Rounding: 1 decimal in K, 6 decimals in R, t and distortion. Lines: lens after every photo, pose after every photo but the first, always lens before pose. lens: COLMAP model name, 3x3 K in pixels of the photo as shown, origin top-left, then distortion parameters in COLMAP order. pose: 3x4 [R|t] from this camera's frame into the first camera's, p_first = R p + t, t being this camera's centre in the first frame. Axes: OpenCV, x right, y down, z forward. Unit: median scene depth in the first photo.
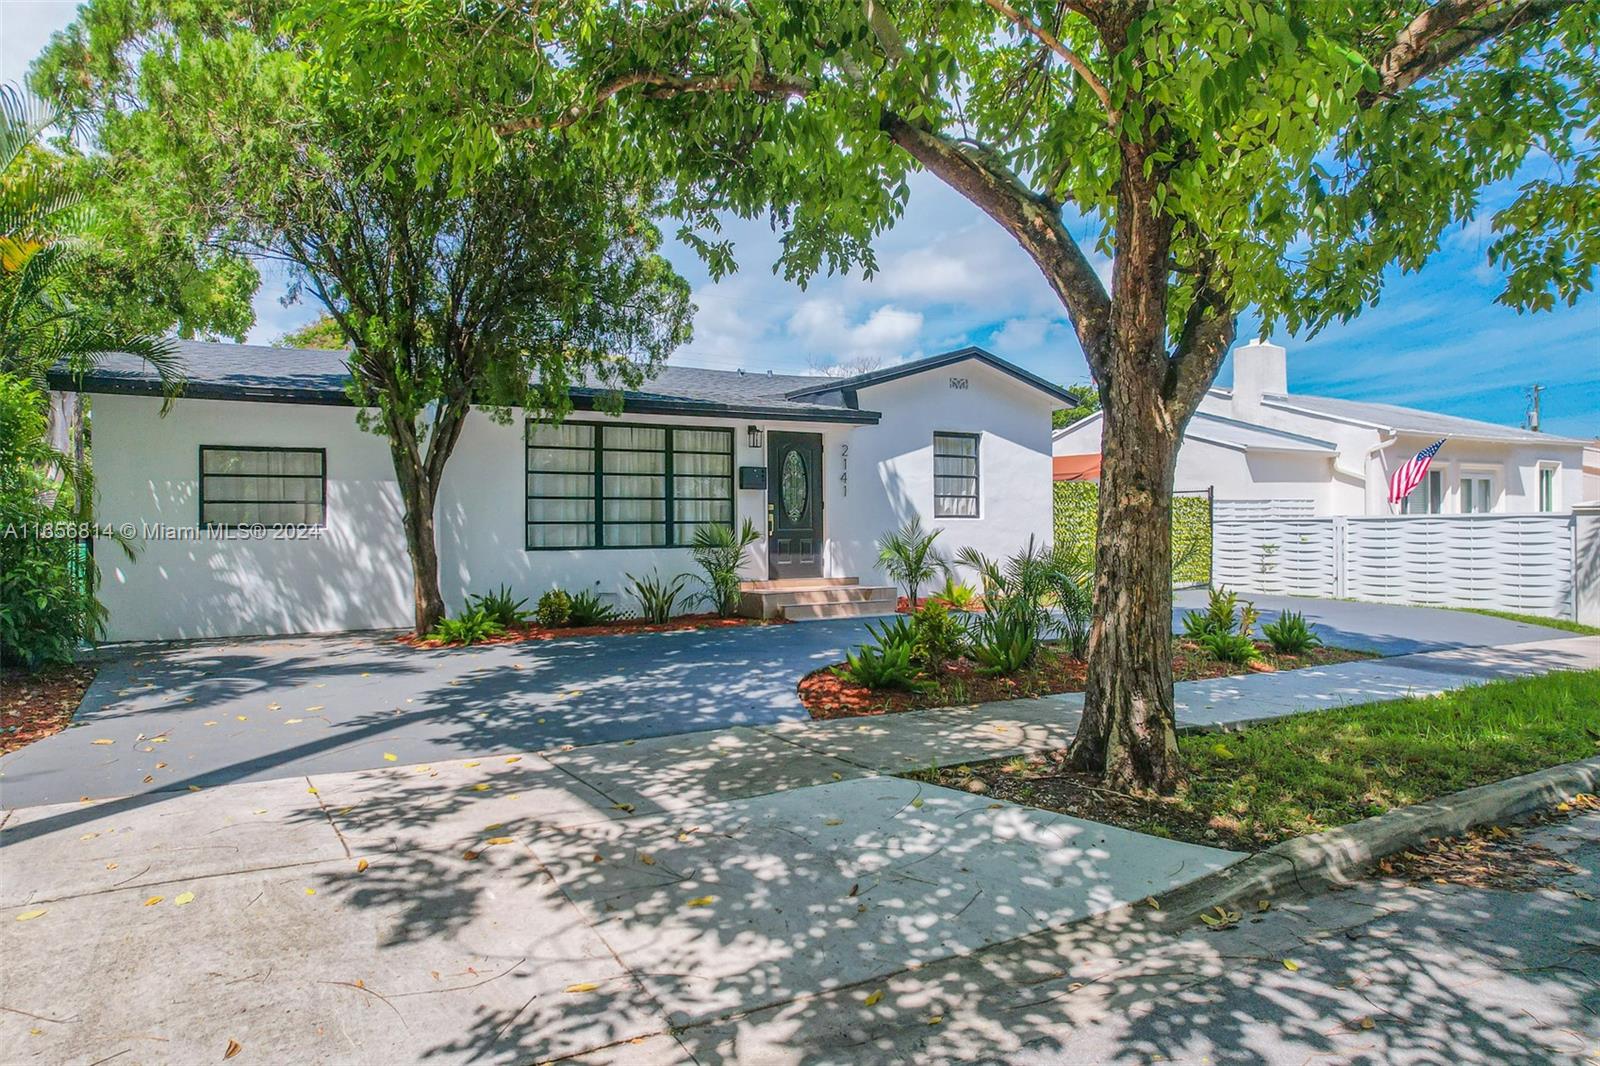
lens RADIAL K [[1033.3, 0, 809.5], [0, 1033.3, 545.2], [0, 0, 1]] dist [-0.020861, 0.002027]
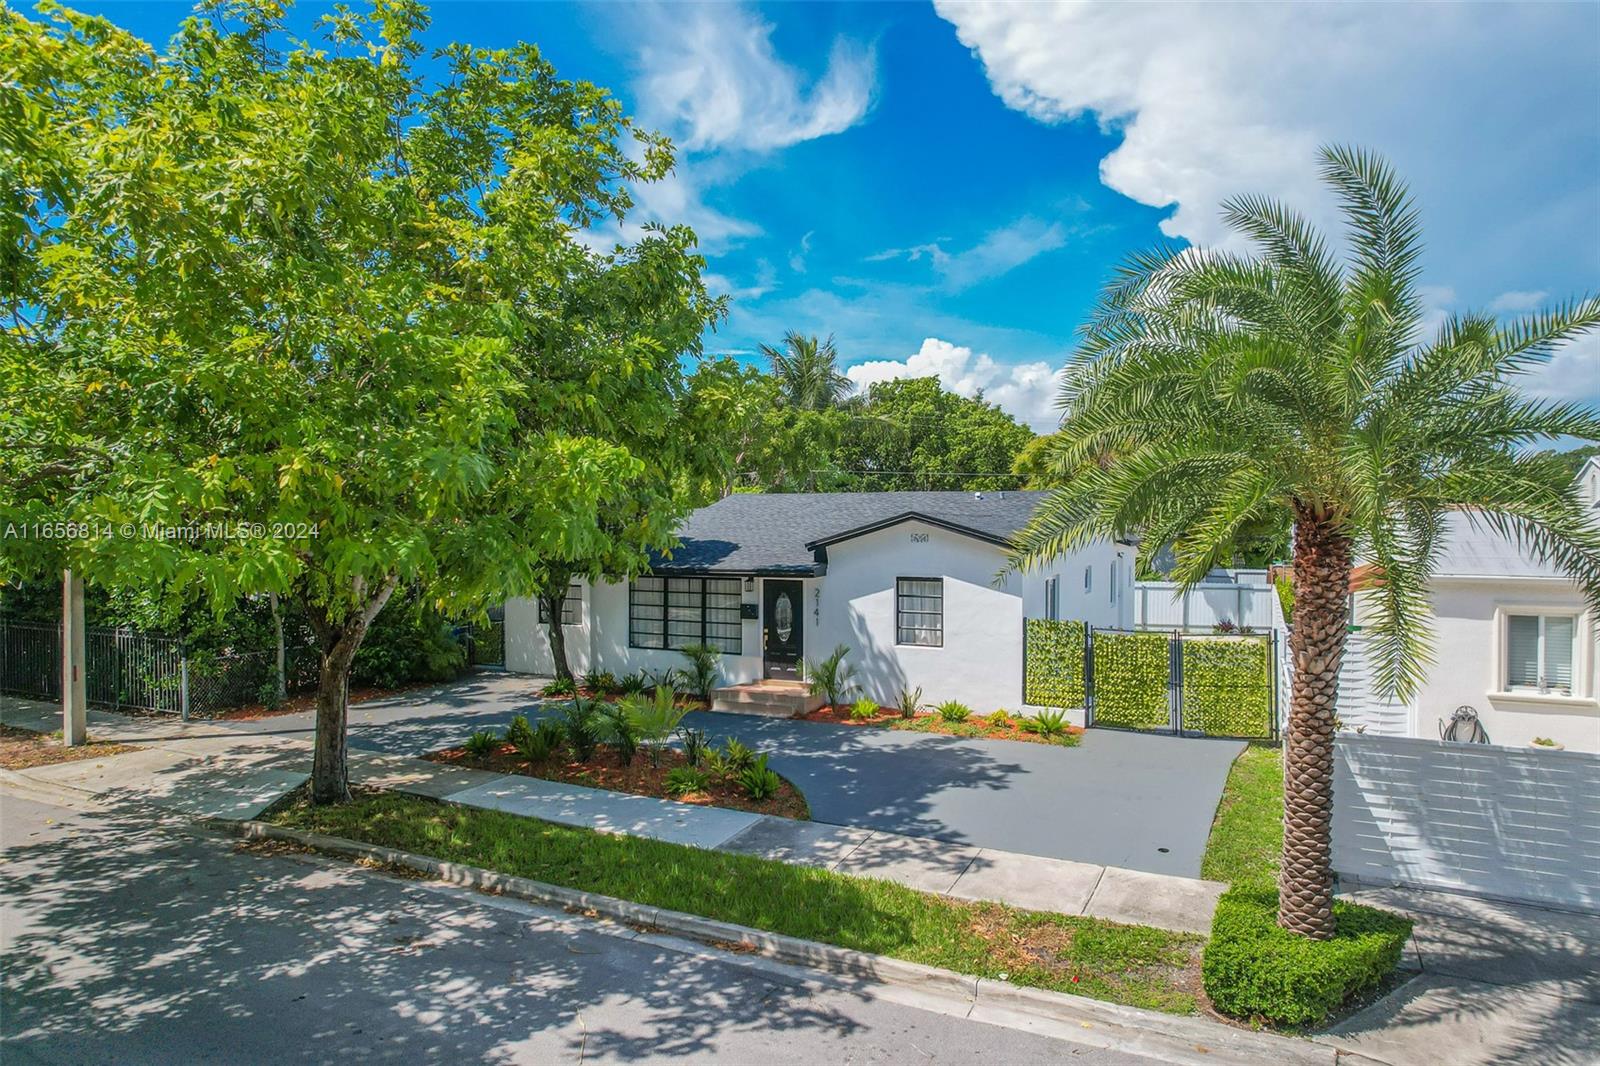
lens RADIAL K [[1029.2, 0, 800.0], [0, 1029.2, 533.0], [0, 0, 1]] dist [-0.080781, 0.077967]
pose [[0.542066, 0.019770, -0.840103, 1.279282], [-0.014956, 0.999792, 0.013878, -0.207001], [0.840203, 0.005042, 0.542249, 0.250859]]
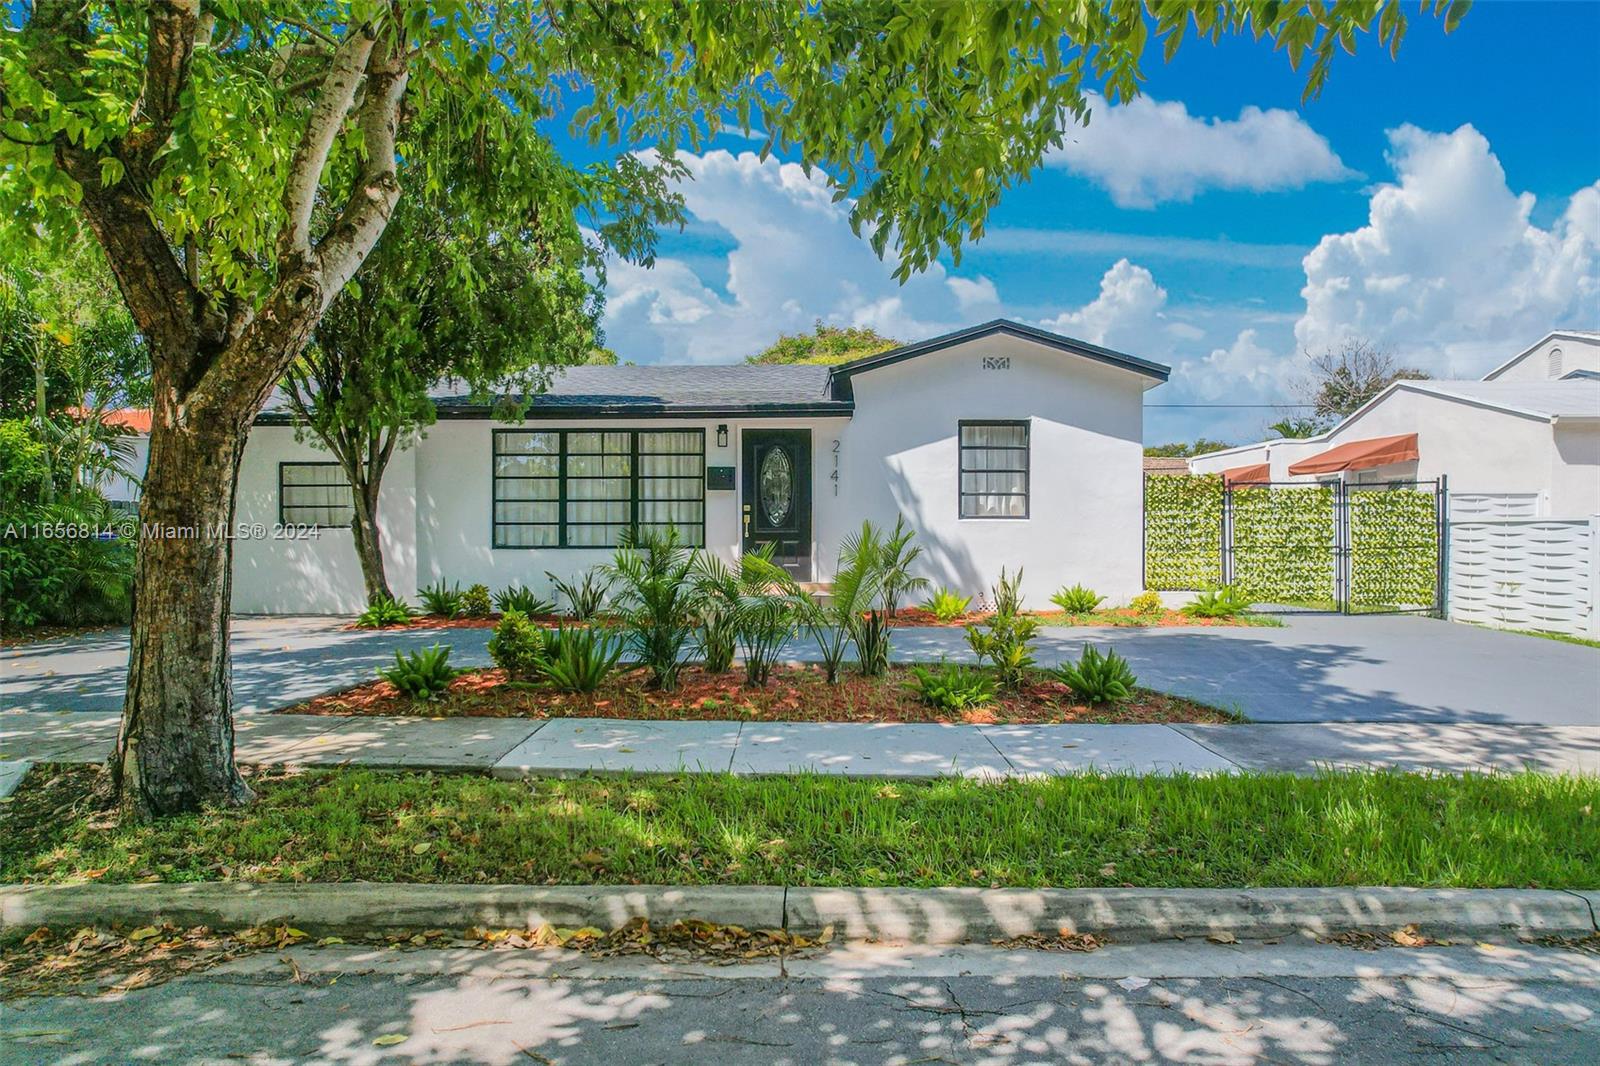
lens RADIAL K [[1033.3, 0, 809.5], [0, 1033.3, 545.2], [0, 0, 1]] dist [-0.020861, 0.002027]
pose [[0.860709, 0.012429, -0.508945, 0.527078], [-0.012189, 0.999918, 0.003806, -0.006753], [0.508951, 0.002928, 0.860791, 0.206852]]
